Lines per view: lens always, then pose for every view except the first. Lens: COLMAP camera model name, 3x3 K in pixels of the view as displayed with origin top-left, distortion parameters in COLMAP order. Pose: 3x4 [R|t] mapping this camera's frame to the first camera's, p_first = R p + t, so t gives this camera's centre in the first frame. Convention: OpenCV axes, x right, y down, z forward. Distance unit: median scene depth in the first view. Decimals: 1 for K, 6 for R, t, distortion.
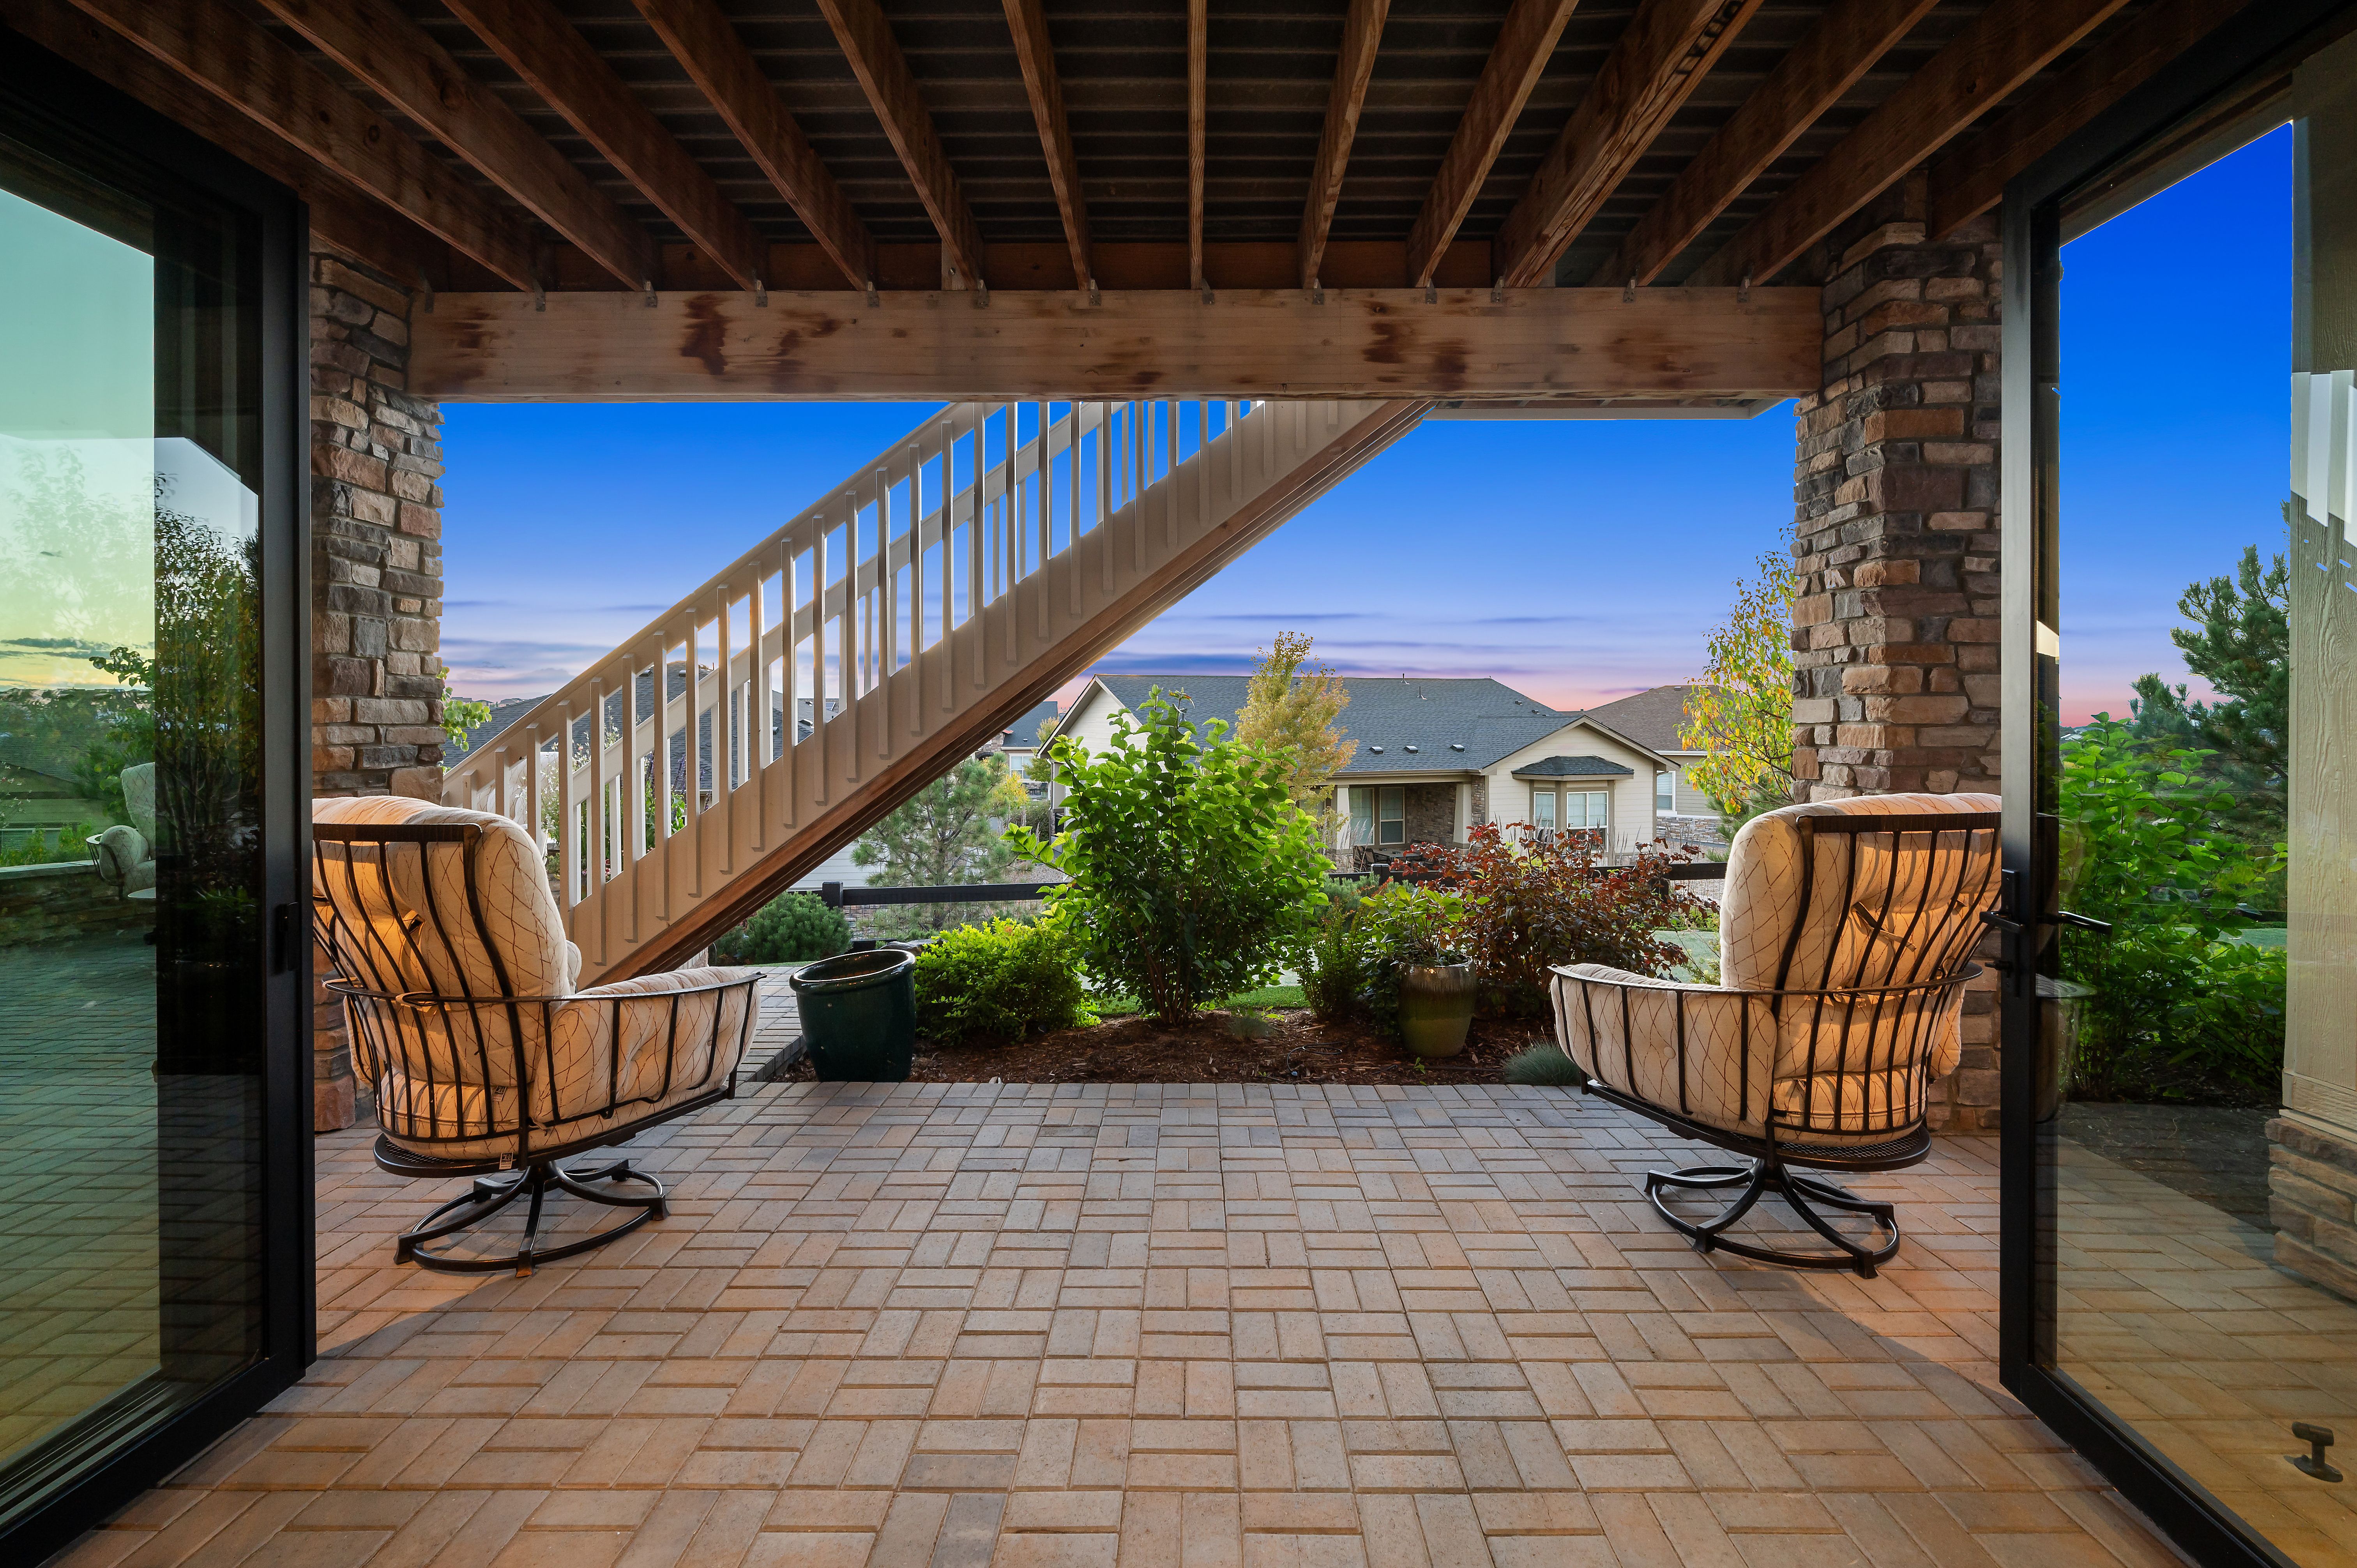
lens RADIAL K [[1129.1, 0, 1182.5], [0, 1129.1, 727.8], [0, 0, 1]] dist [0.001534, -0.000410]
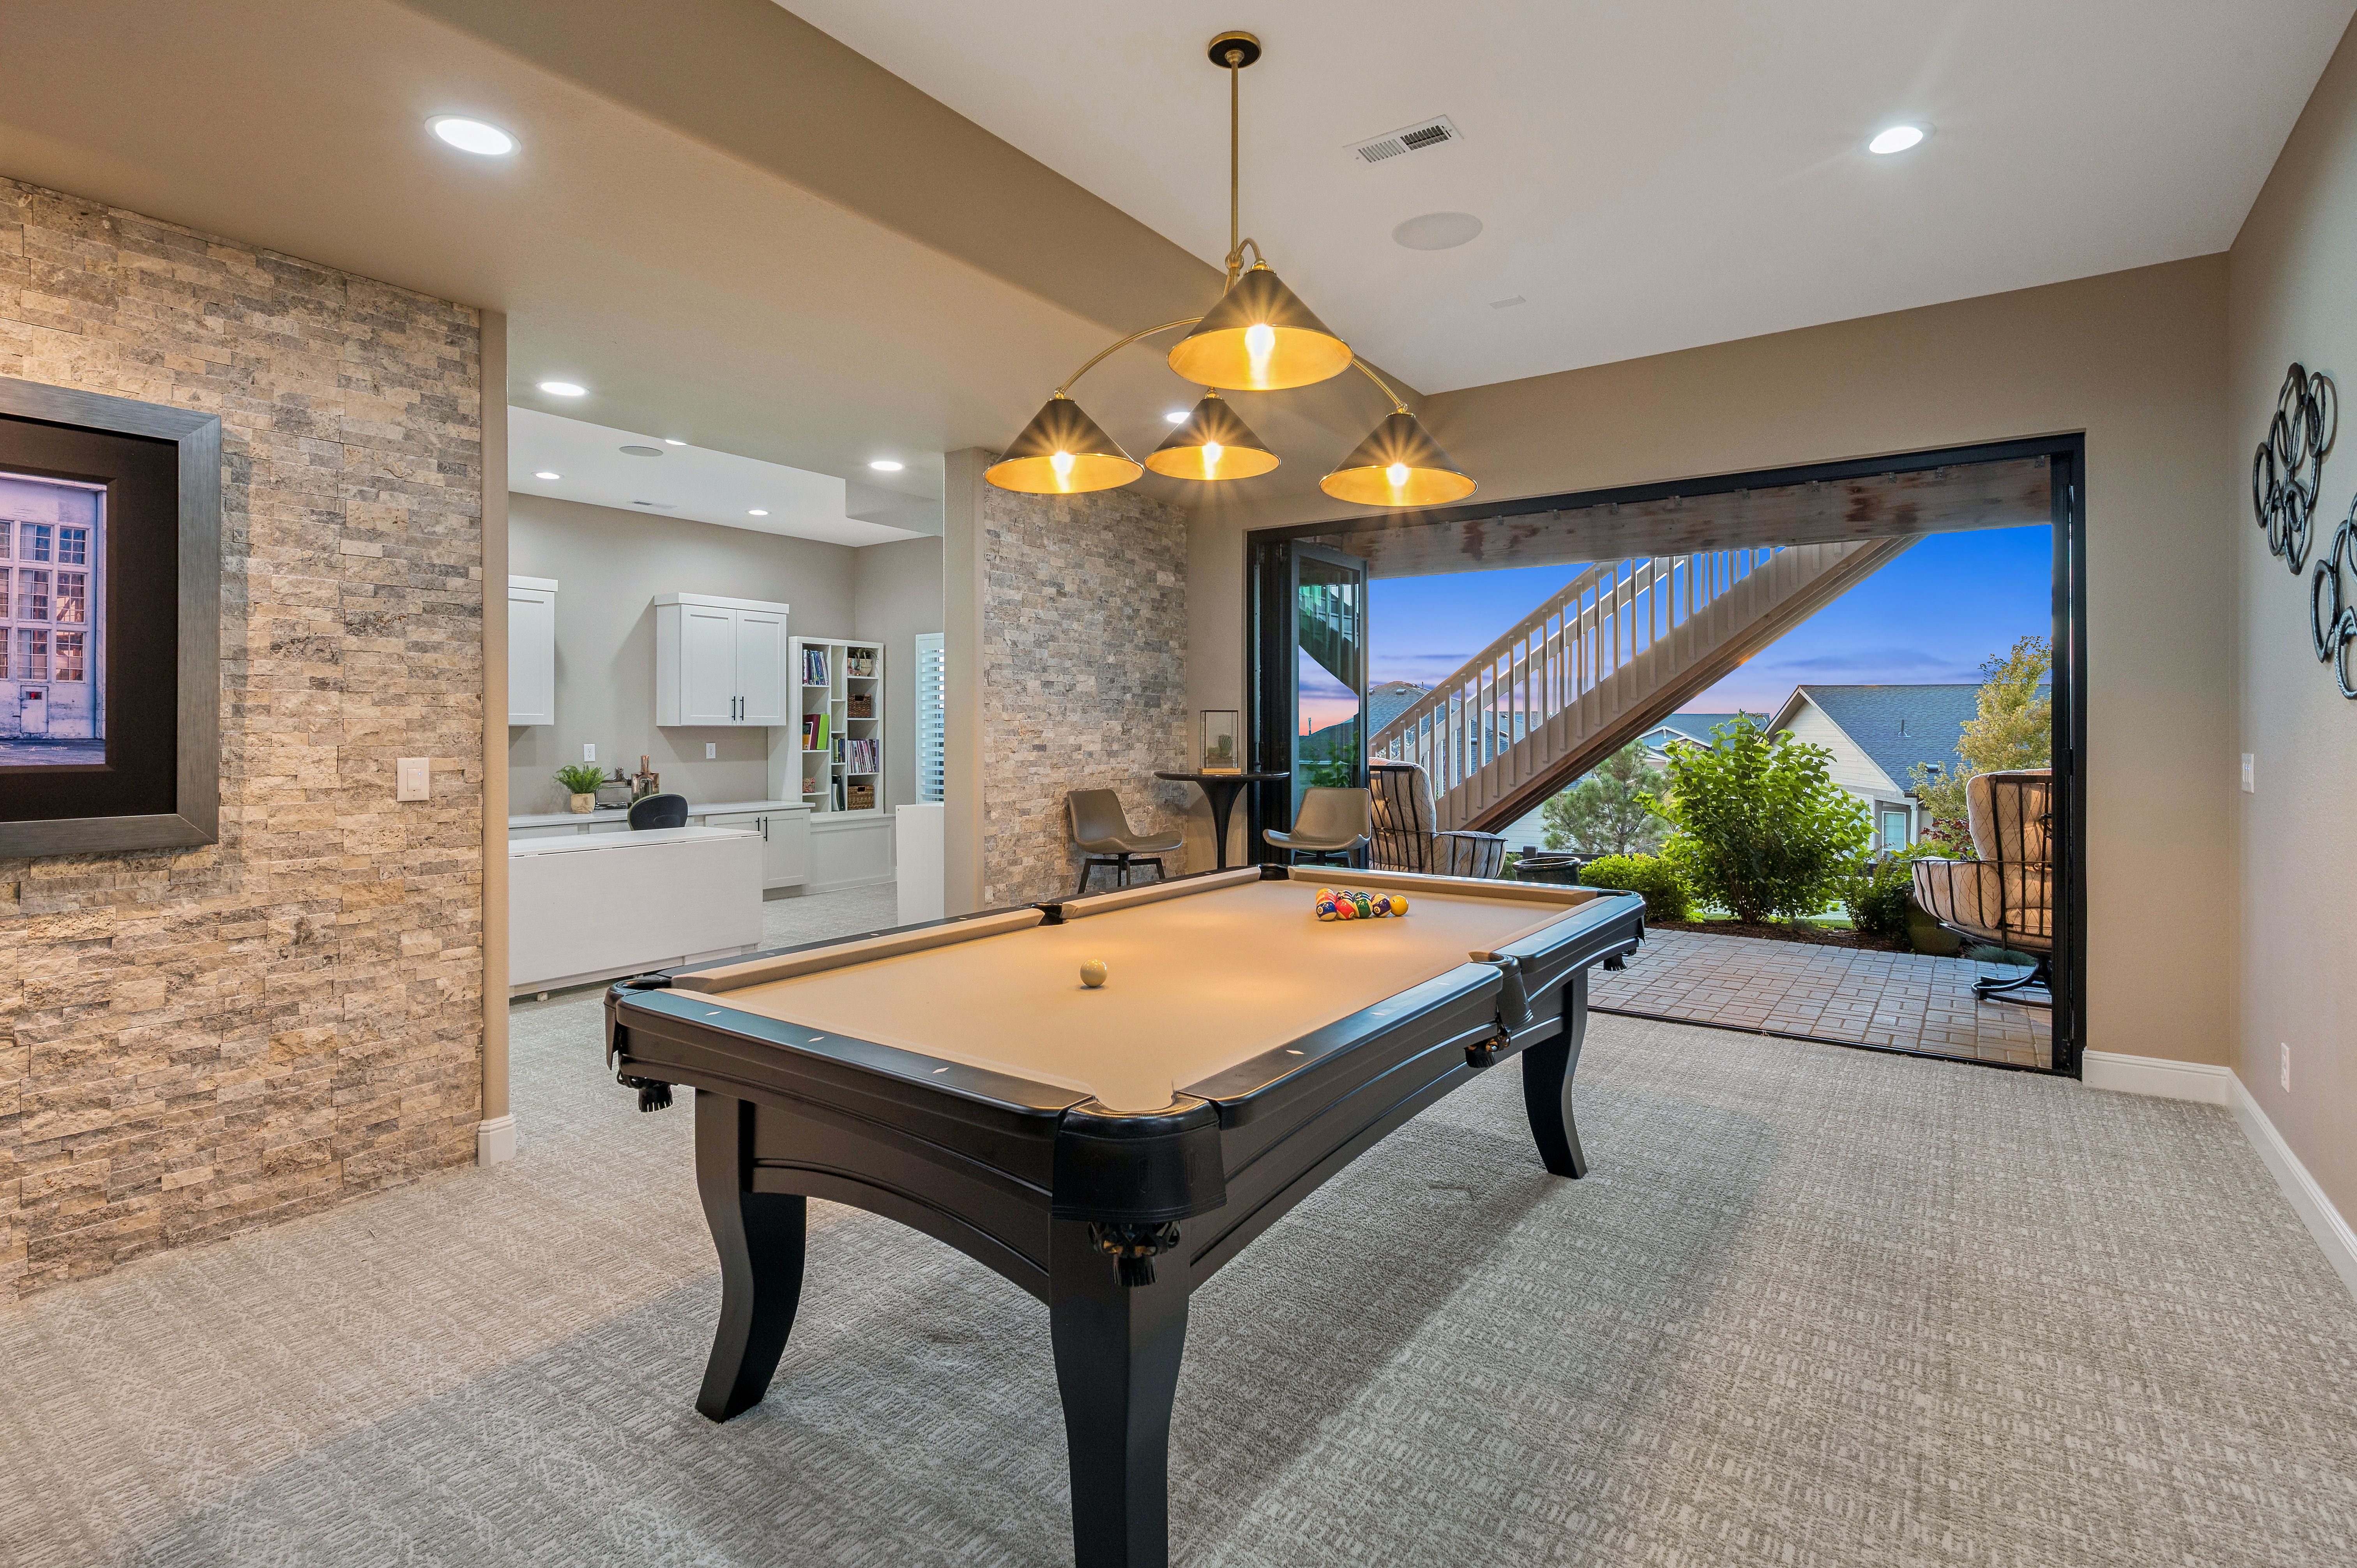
lens RADIAL K [[1129.1, 0, 1182.5], [0, 1129.1, 727.8], [0, 0, 1]] dist [0.001534, -0.000410]
pose [[0.828168, -0.000085, -0.560480, 0.286115], [-0.006135, 0.999939, -0.009217, 0.010914], [0.560446, 0.011072, 0.828117, -0.981045]]
